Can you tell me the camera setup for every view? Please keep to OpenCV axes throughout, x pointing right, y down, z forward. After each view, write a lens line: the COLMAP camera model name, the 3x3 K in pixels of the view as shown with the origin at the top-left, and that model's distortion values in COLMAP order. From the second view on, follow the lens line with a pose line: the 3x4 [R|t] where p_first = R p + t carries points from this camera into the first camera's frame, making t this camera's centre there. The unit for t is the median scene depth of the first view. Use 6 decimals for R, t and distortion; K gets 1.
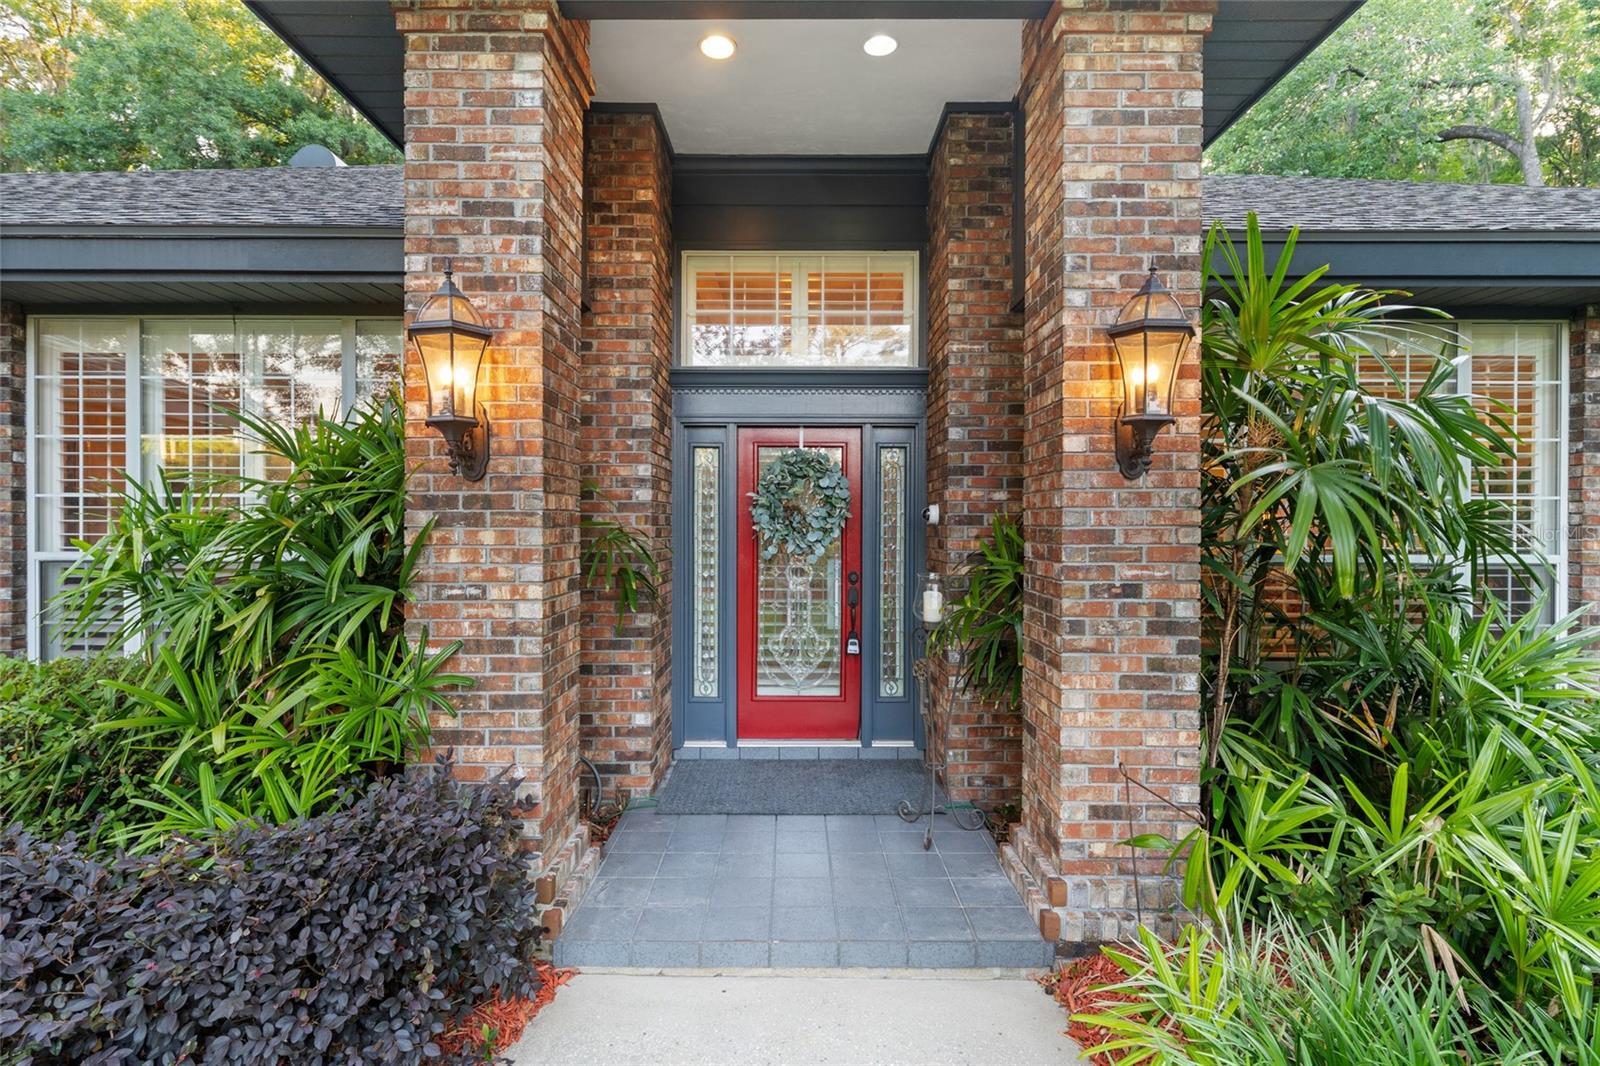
lens RADIAL K [[790.0, 0, 796.4], [0, 790.0, 532.8], [0, 0, 1]] dist [0.000337, -0.001106]
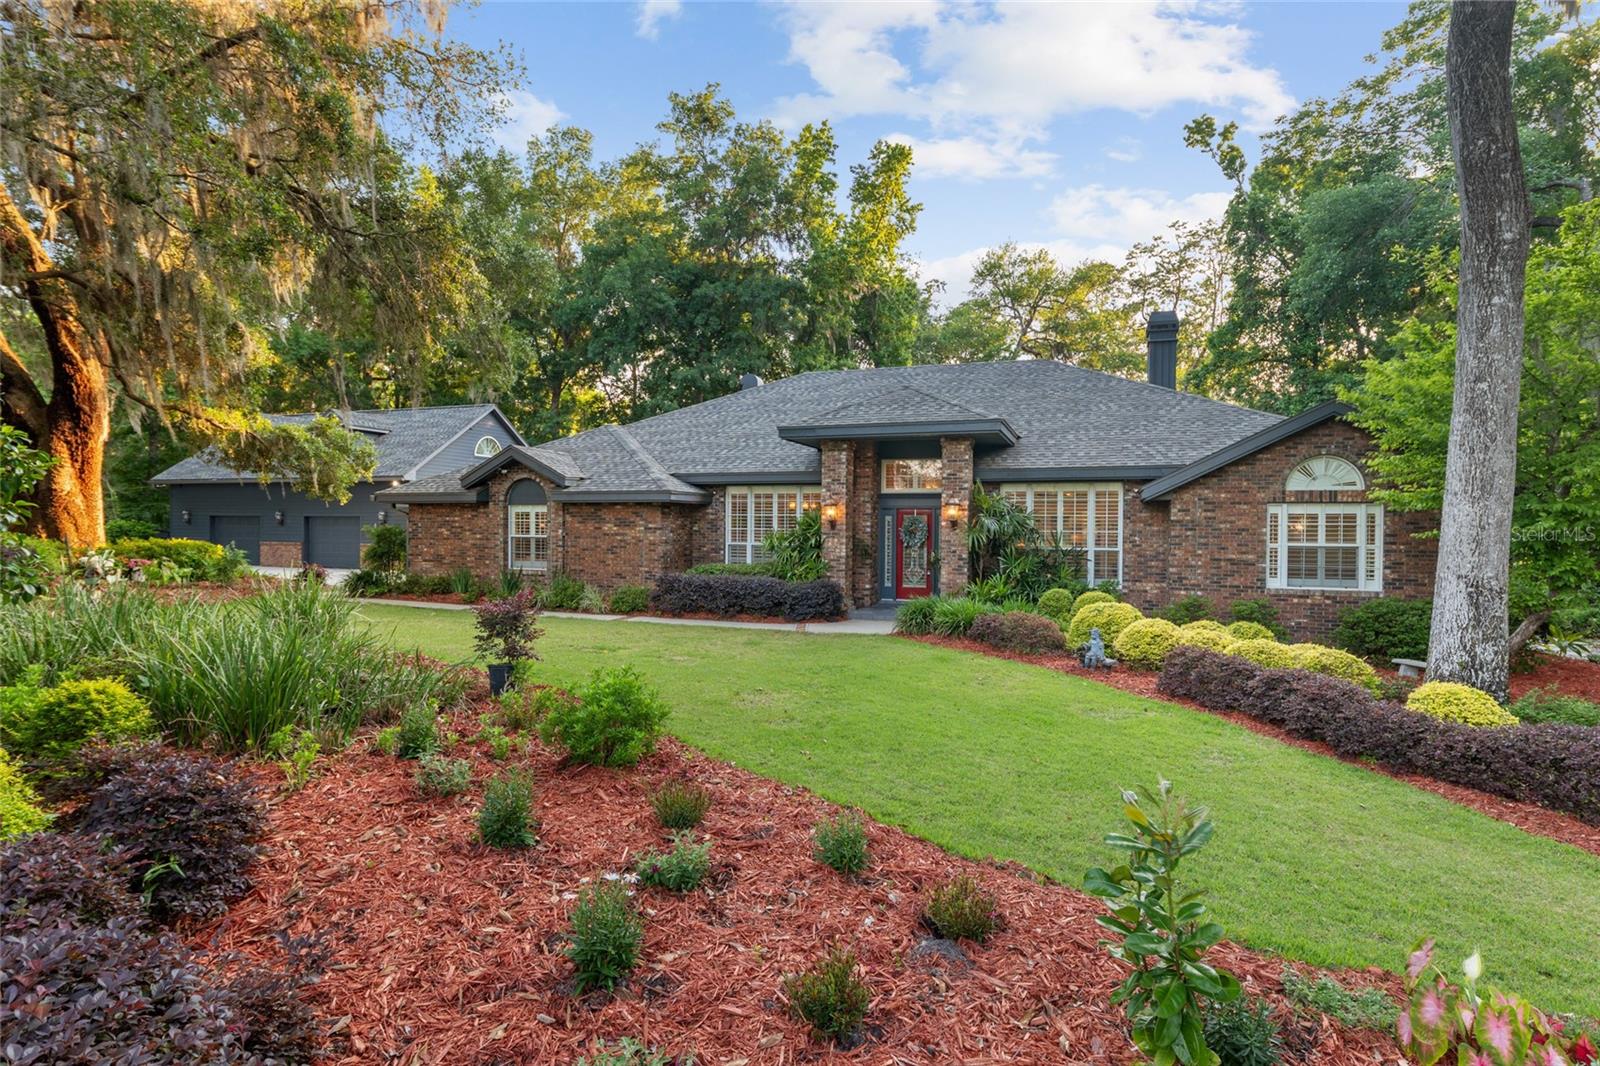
lens RADIAL K [[829.3, 0, 795.2], [0, 829.3, 528.6], [0, 0, 1]] dist [-0.000678, -0.004921]
pose [[0.939975, 0.006541, -0.341181, 1.288875], [-0.008537, 0.999954, -0.004349, -0.047272], [0.341137, 0.007000, 0.939988, -4.440488]]
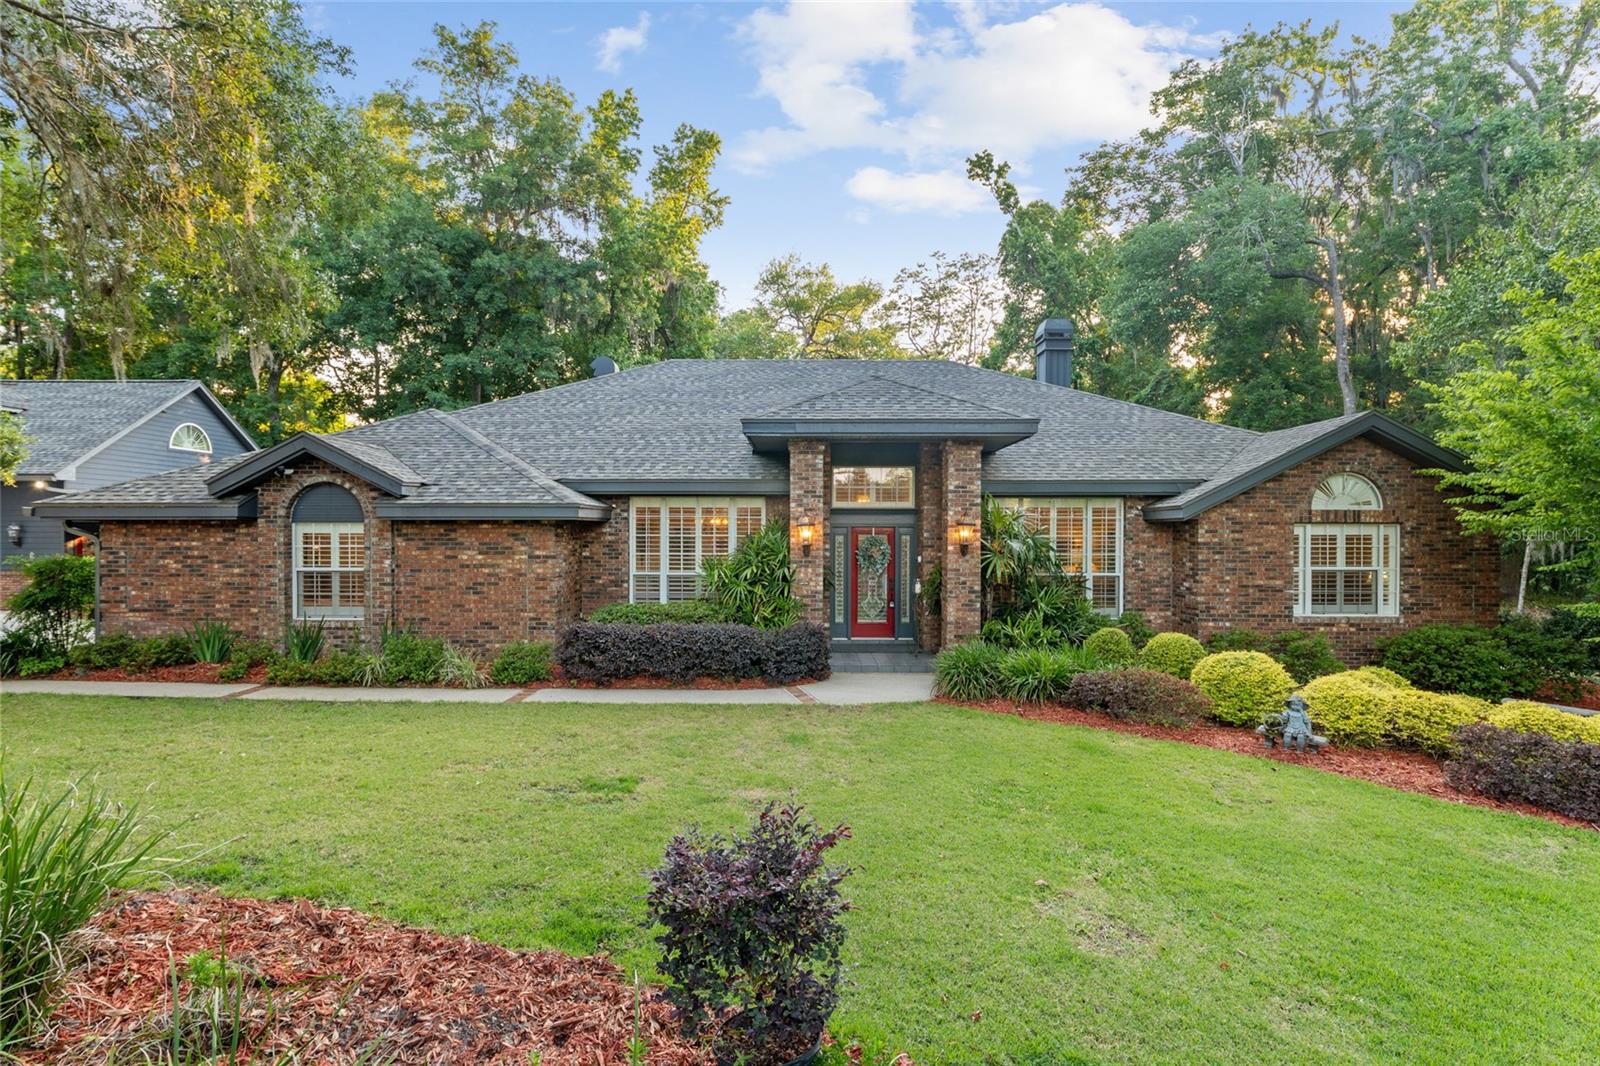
lens RADIAL K [[790.0, 0, 801.7], [0, 790.0, 536.3], [0, 0, 1]] dist [0.000337, -0.001106]
pose [[0.999999, 0.000530, -0.001178, -0.425458], [-0.000532, 0.999998, -0.001756, -0.165846], [0.001177, 0.001757, 0.999998, -3.155504]]
